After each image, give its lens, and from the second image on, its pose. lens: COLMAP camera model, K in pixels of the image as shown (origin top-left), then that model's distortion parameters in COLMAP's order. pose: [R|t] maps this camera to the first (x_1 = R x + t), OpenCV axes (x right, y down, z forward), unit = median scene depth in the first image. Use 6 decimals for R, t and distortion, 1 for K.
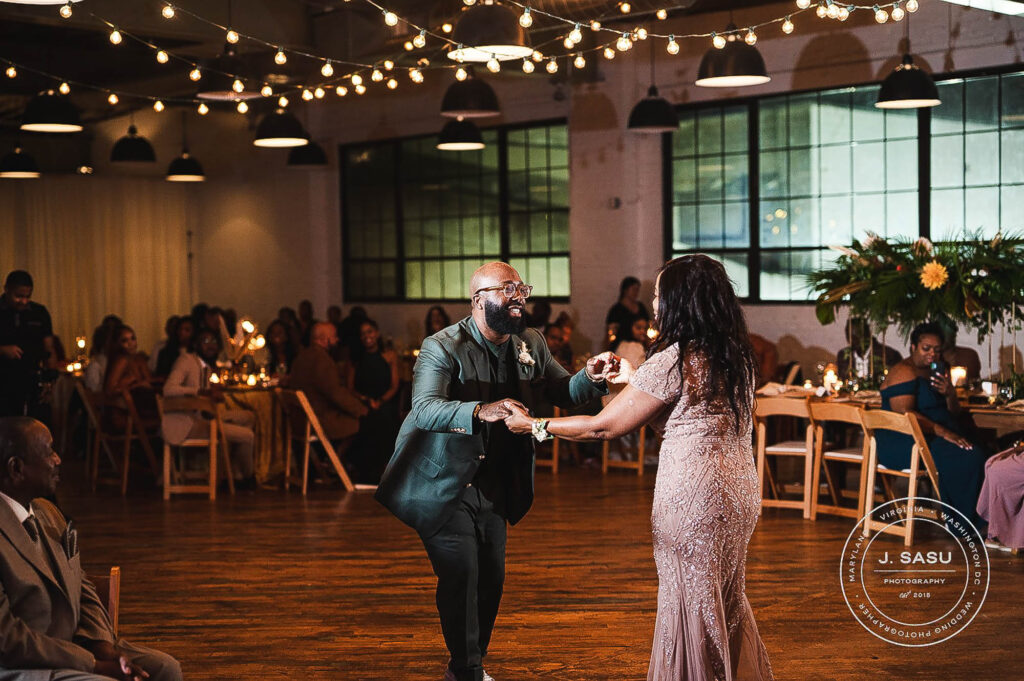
lens RADIAL K [[1795.5, 0, 512.0], [0, 1795.5, 340.5], [0, 0, 1]] dist [-0.024450, 0.027697]
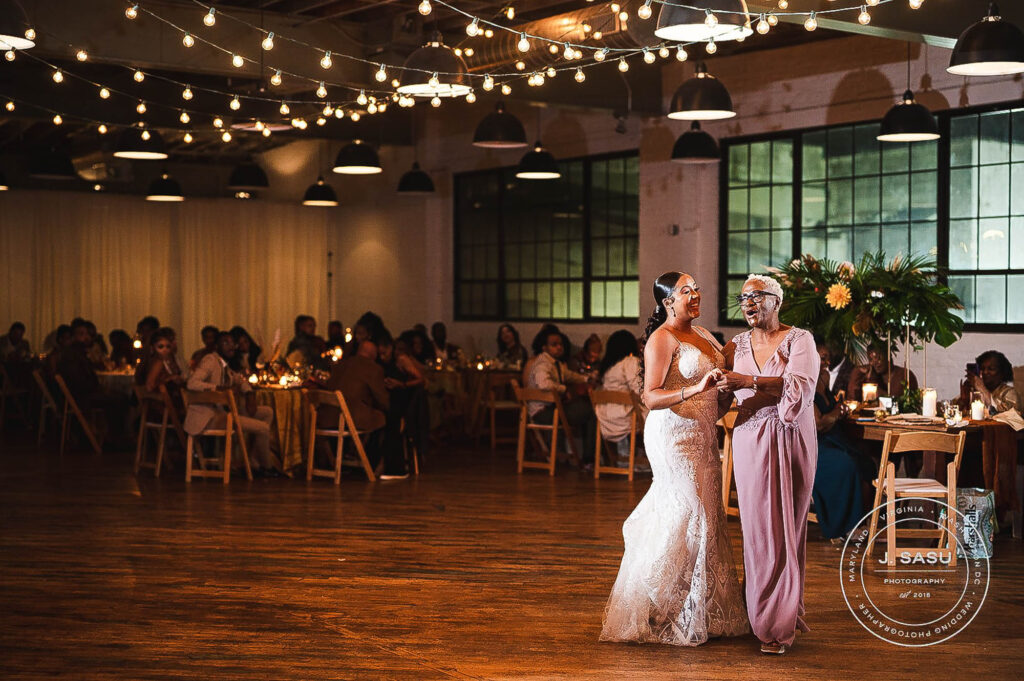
lens RADIAL K [[1795.5, 0, 512.0], [0, 1795.5, 340.5], [0, 0, 1]] dist [-0.024450, 0.027697]
pose [[0.981179, 0.025530, -0.191404, 0.188517], [-0.029230, 0.999436, -0.016527, 0.010193], [0.190875, 0.021811, 0.981372, -0.065298]]
